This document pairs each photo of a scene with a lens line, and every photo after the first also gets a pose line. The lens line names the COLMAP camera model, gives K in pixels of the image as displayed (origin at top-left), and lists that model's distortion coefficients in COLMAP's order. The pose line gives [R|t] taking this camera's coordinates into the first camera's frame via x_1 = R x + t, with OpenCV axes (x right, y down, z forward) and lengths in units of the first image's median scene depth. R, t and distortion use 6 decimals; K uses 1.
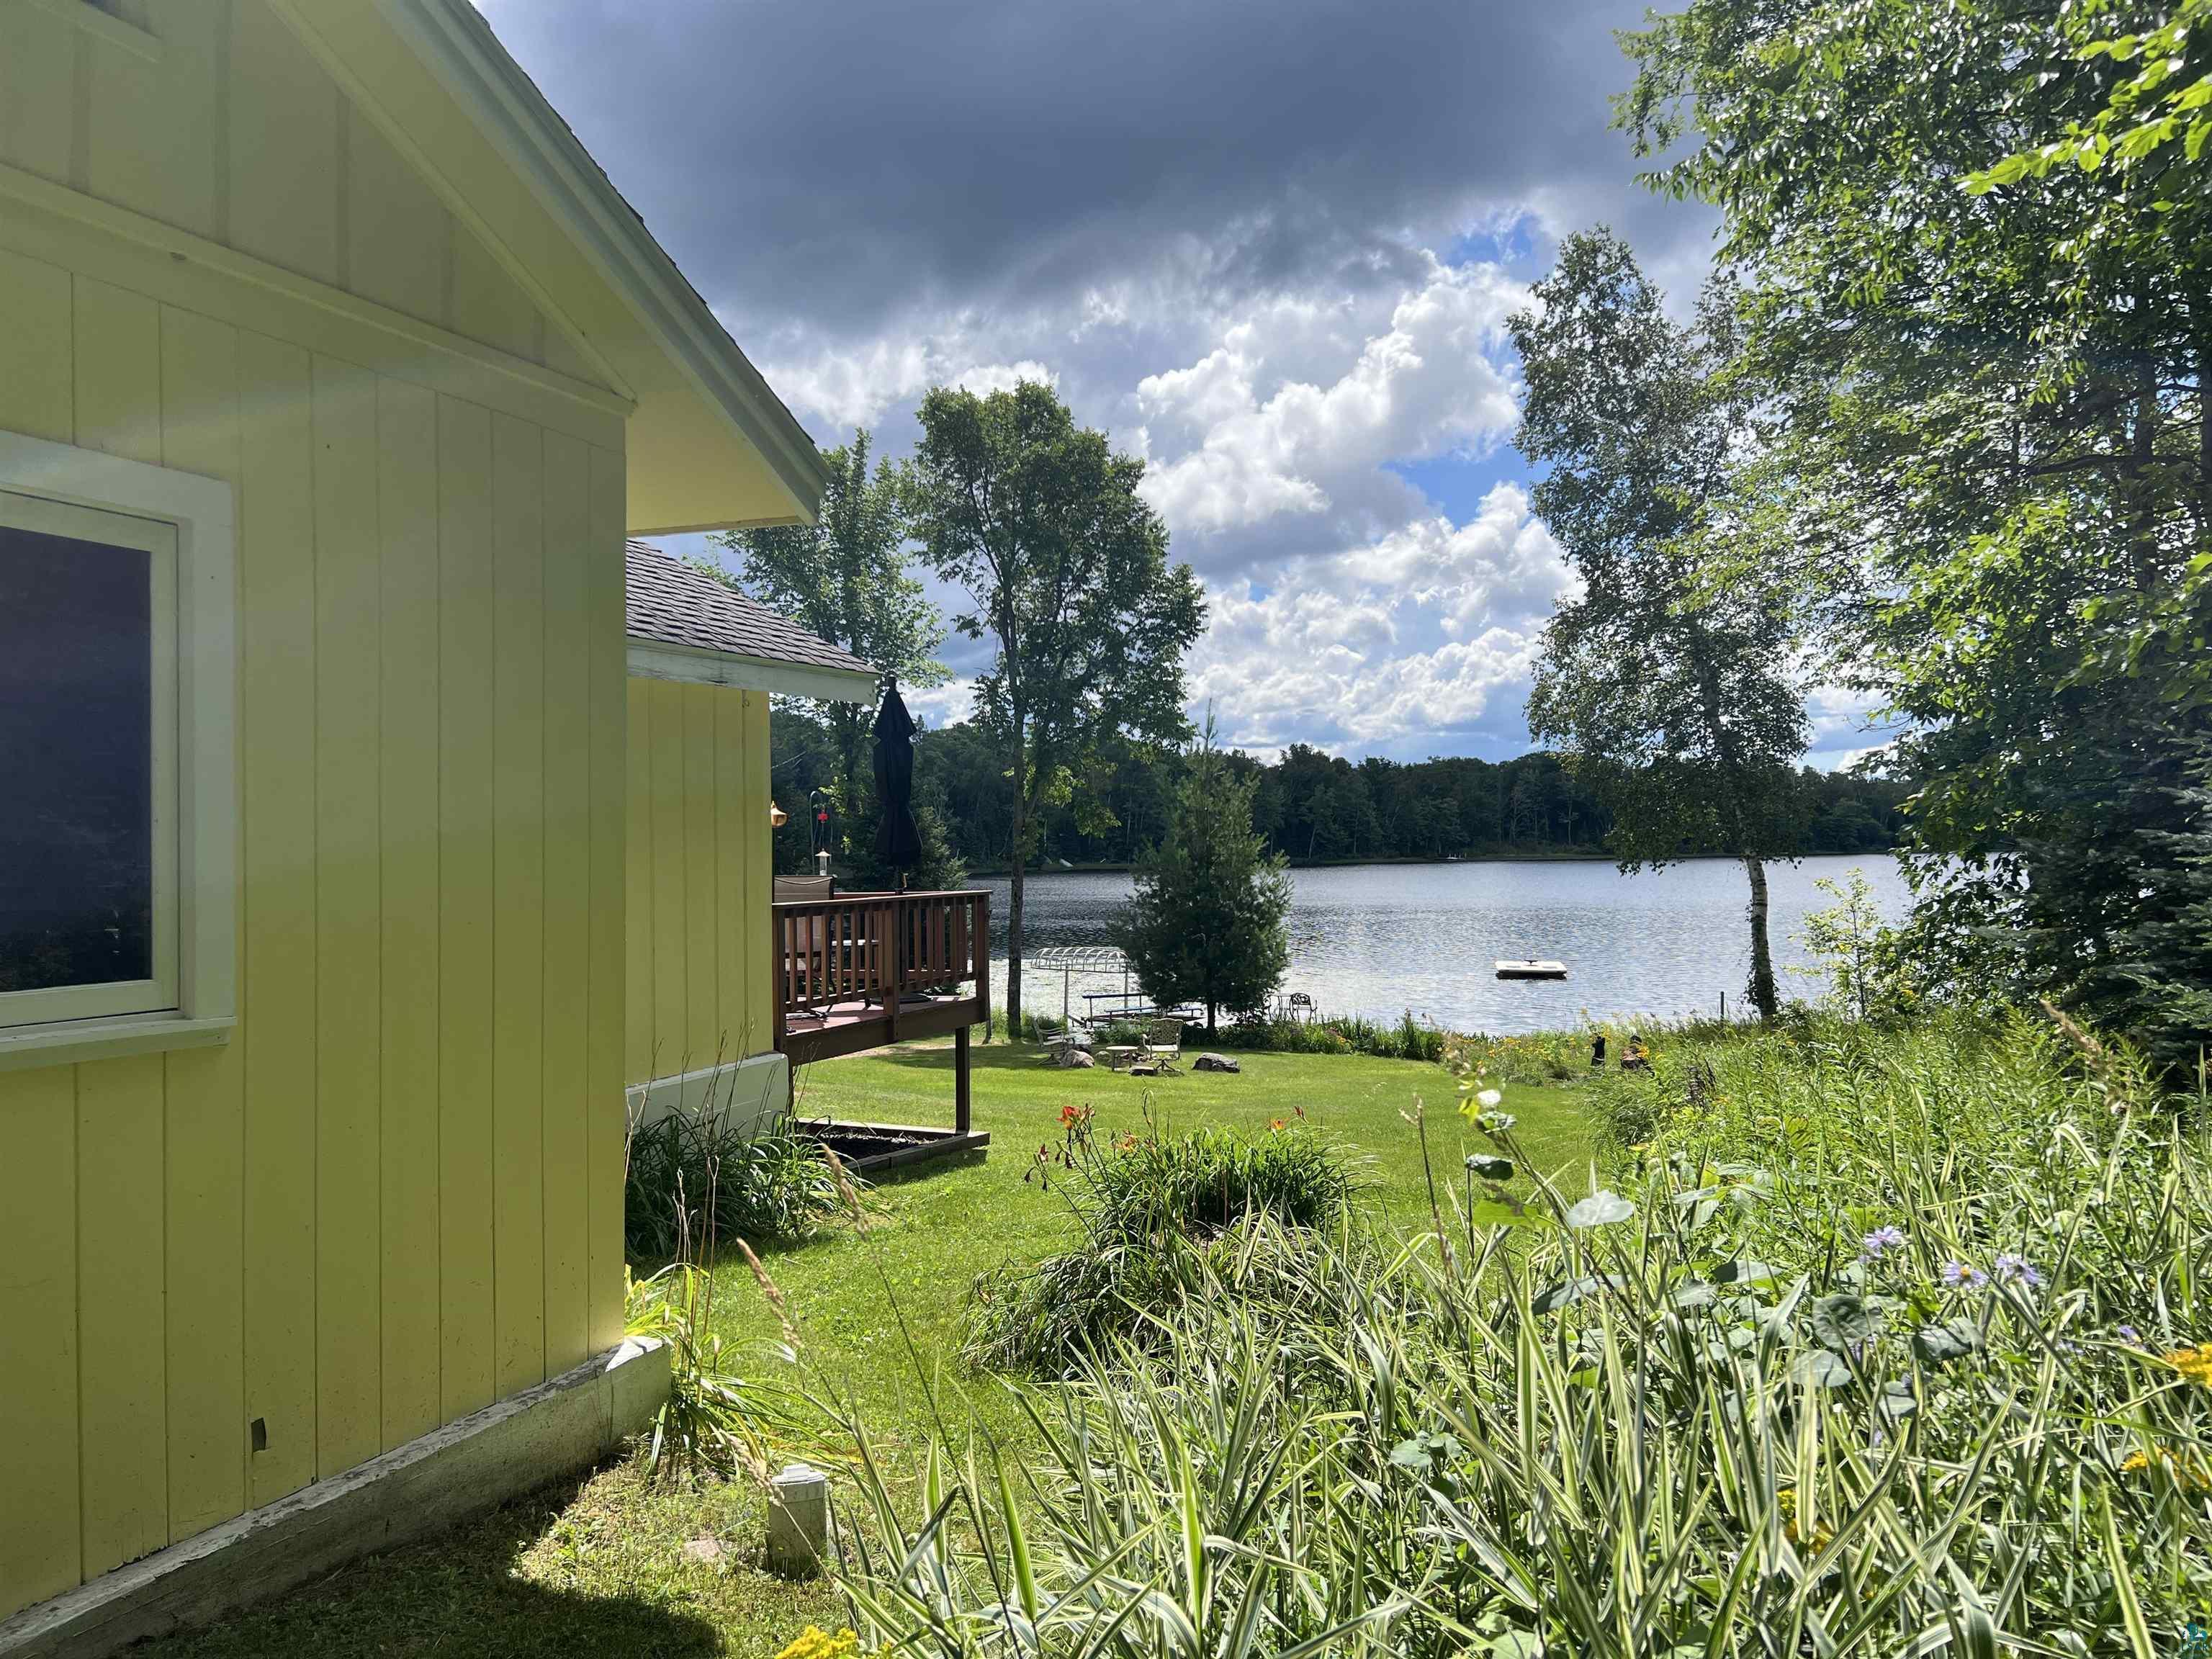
lens RADIAL K [[1666.3, 0, 1116.5], [0, 1666.3, 829.8], [0, 0, 1]] dist [0.085283, -0.136671]
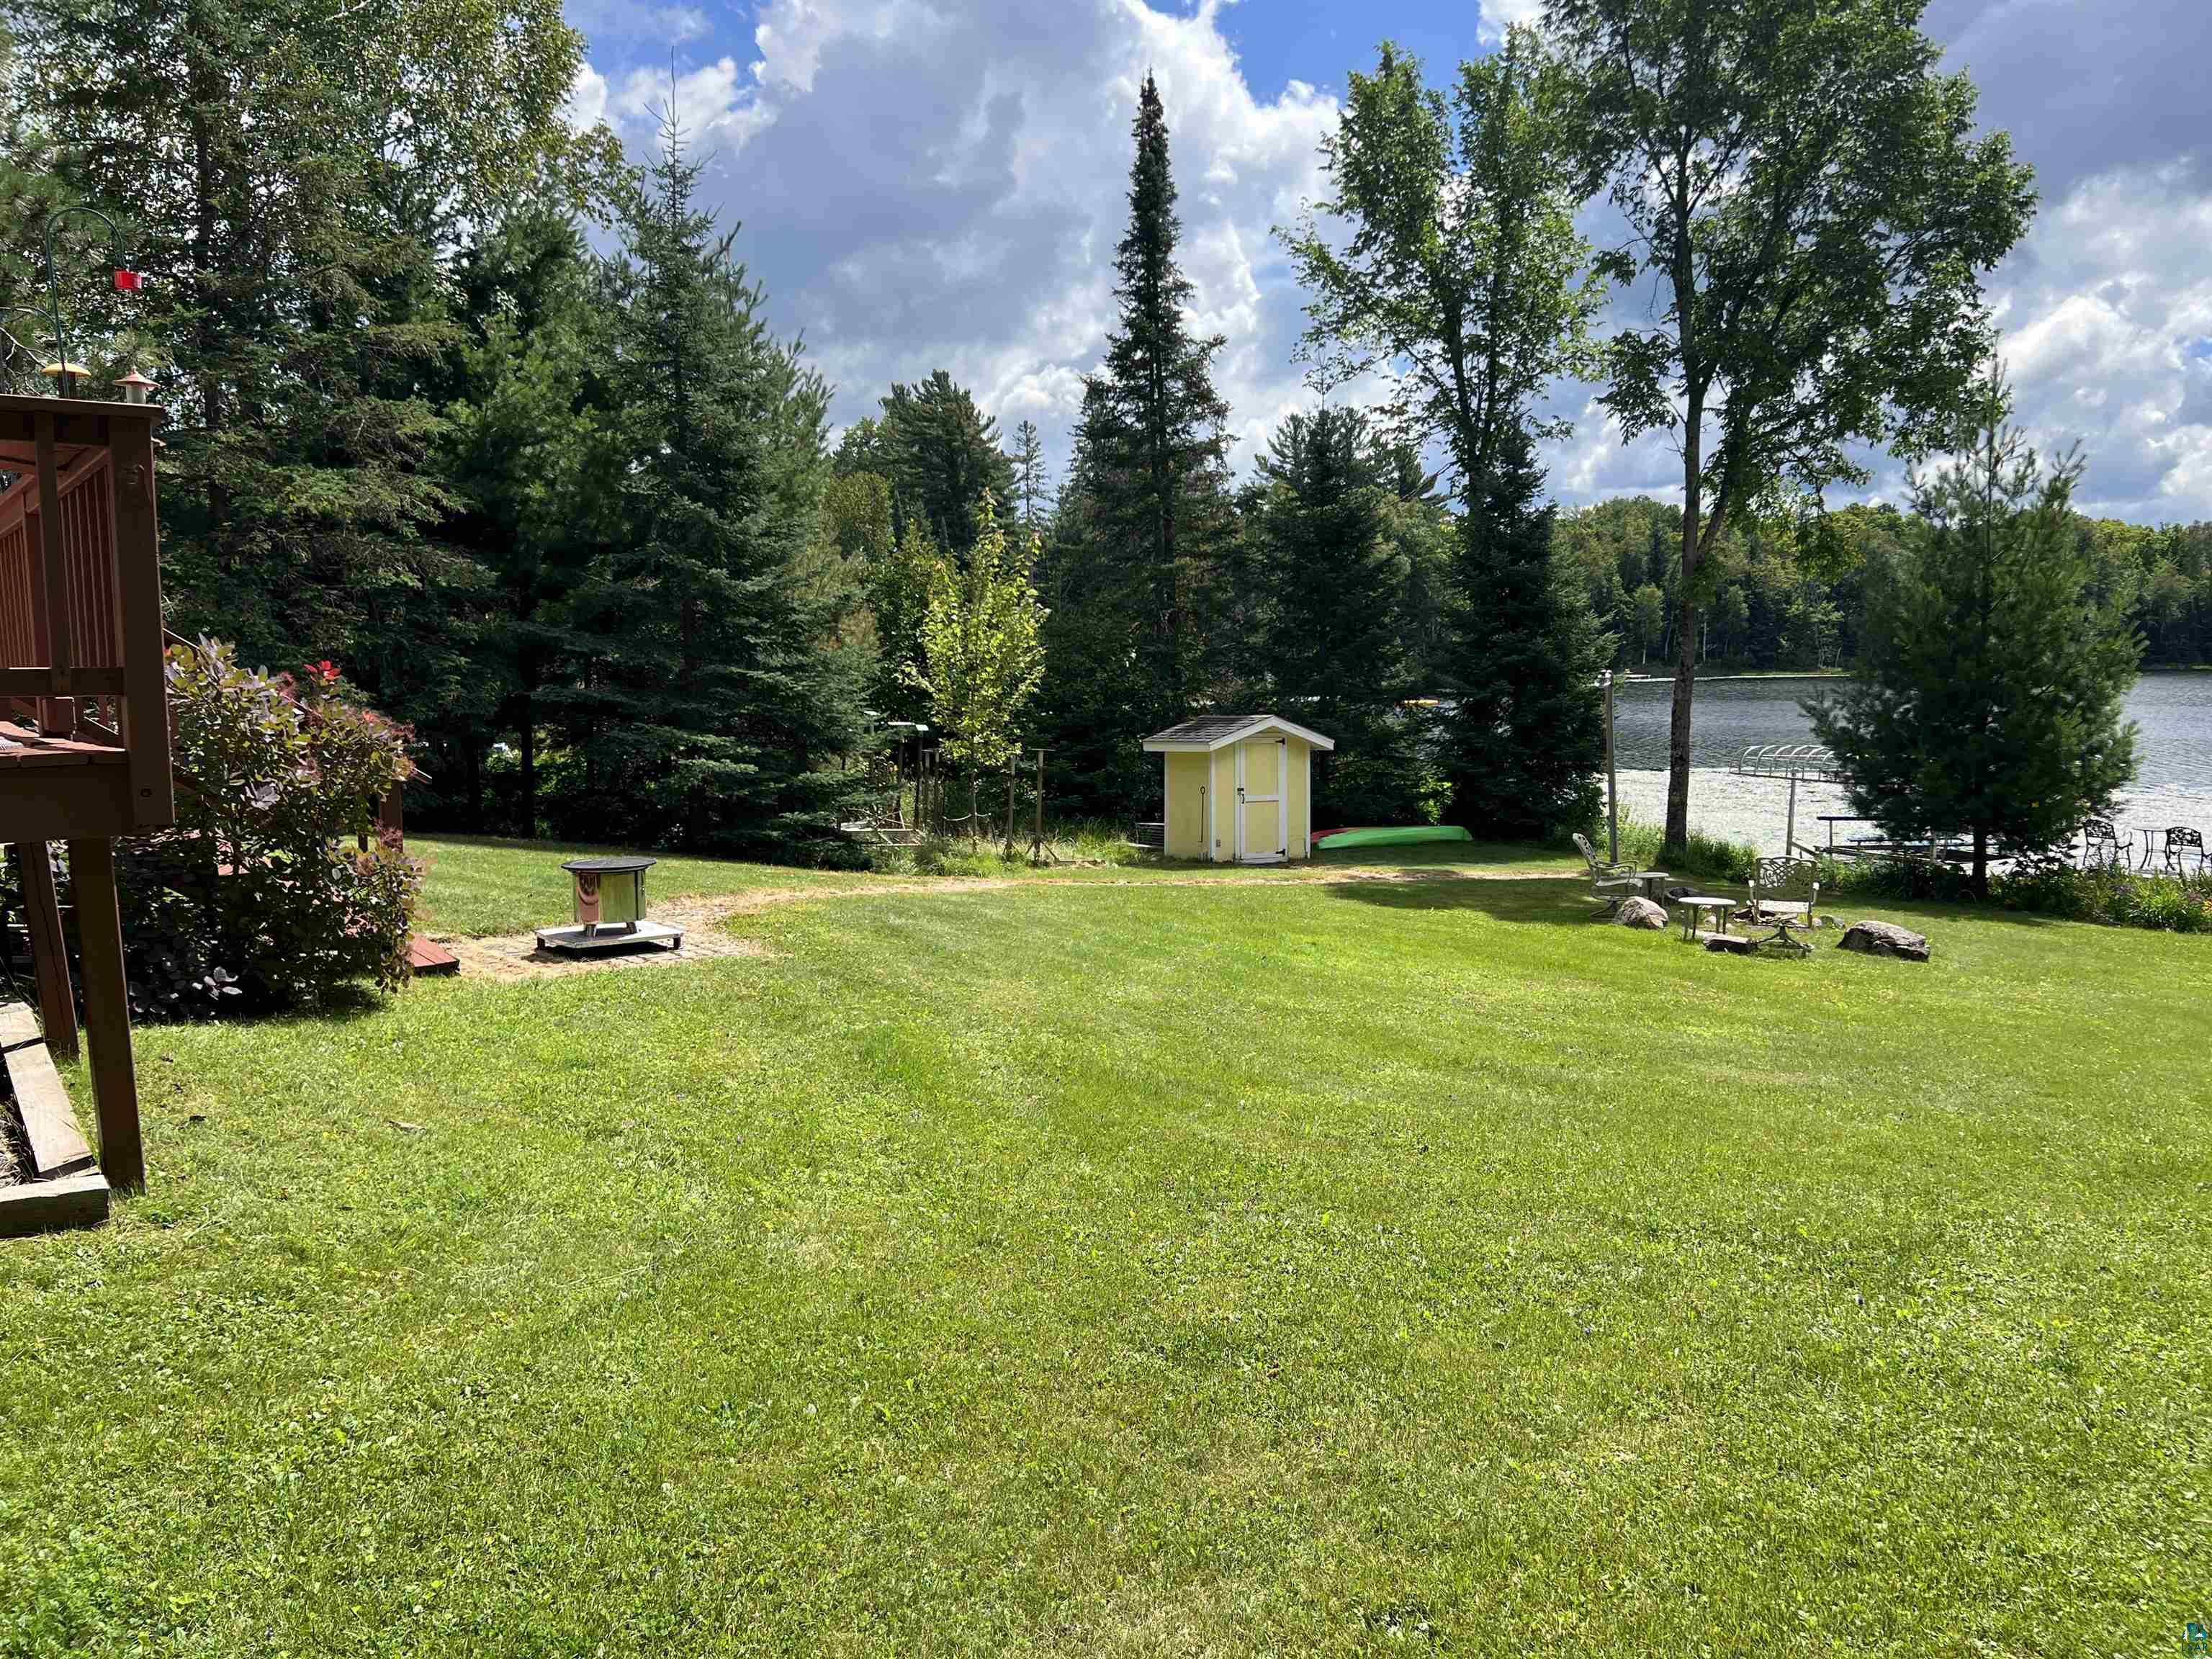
lens RADIAL K [[1652.0, 0, 1106.0], [0, 1652.0, 829.5], [0, 0, 1]] dist [0.118111, -0.183626]
pose [[0.862126, 0.050004, -0.504221, 0.087411], [0.008848, 0.993481, 0.113653, 0.025939], [0.506617, -0.102444, 0.856063, 0.281956]]
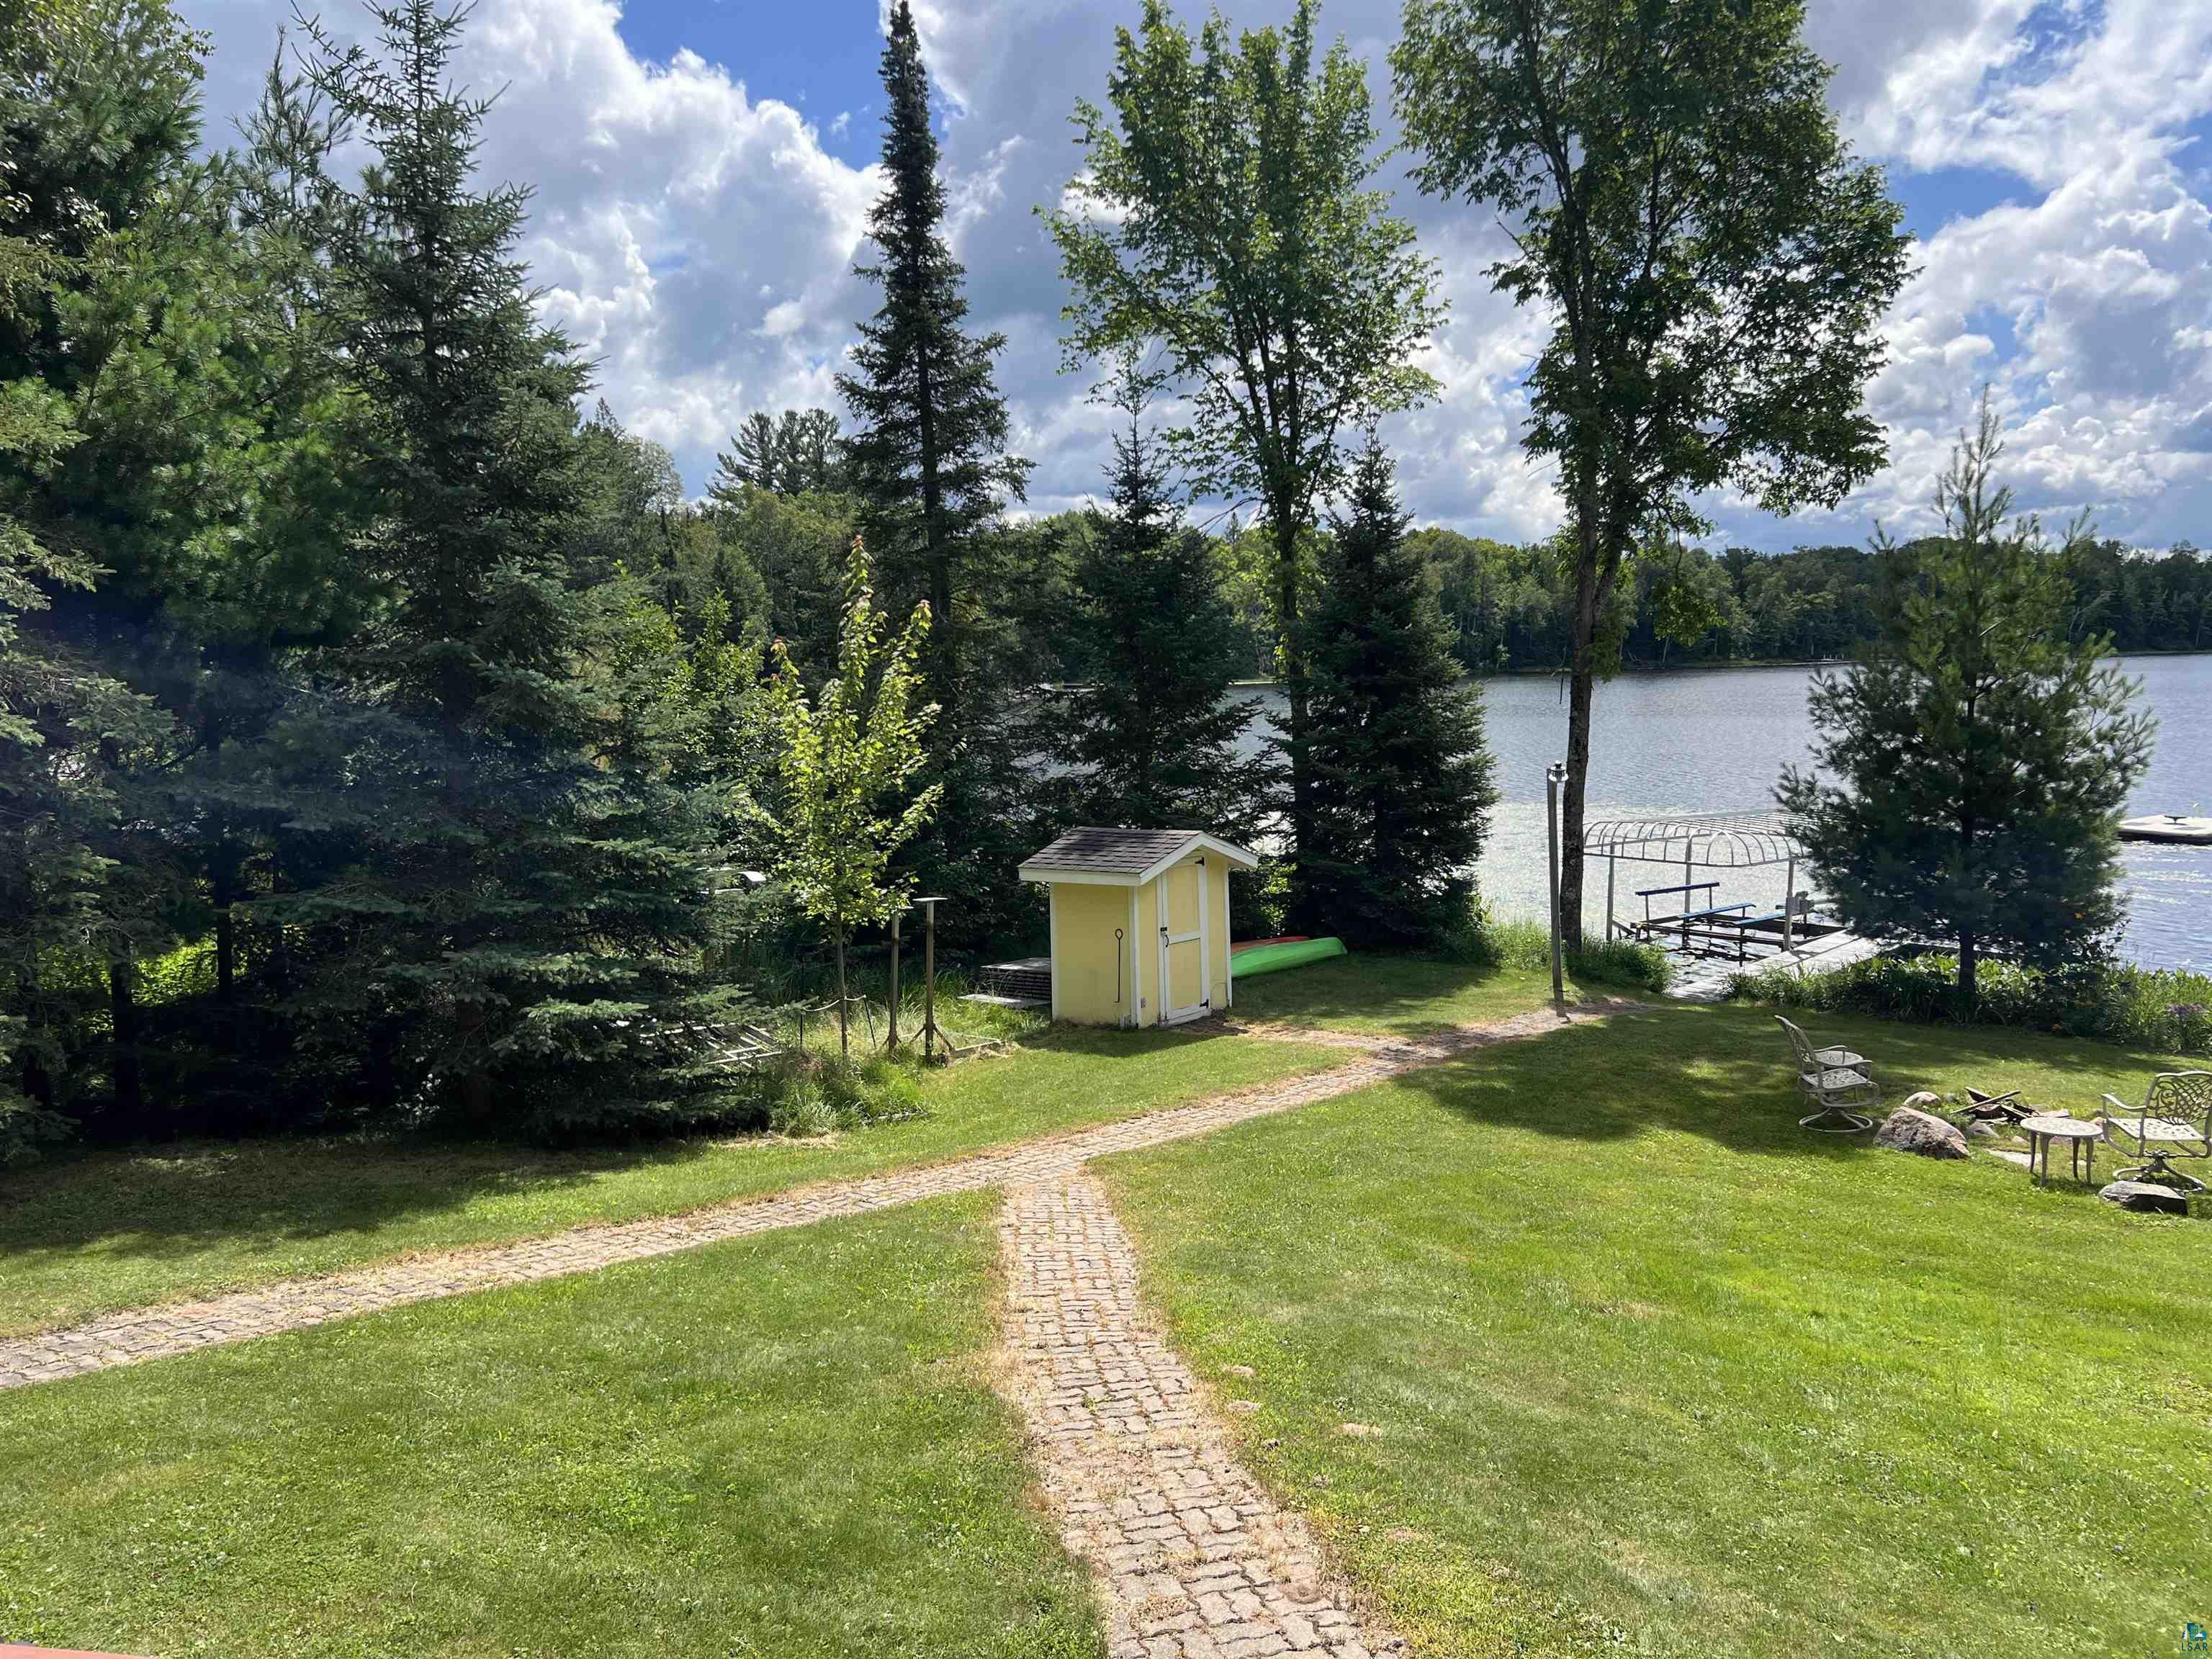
lens RADIAL K [[1670.2, 0, 1122.3], [0, 1670.2, 840.1], [0, 0, 1]] dist [0.038927, -0.043907]
pose [[0.981305, 0.010514, -0.192173, -0.105928], [0.013047, 0.992576, 0.120925, -0.001860], [0.192018, -0.121171, 0.973882, 0.377546]]
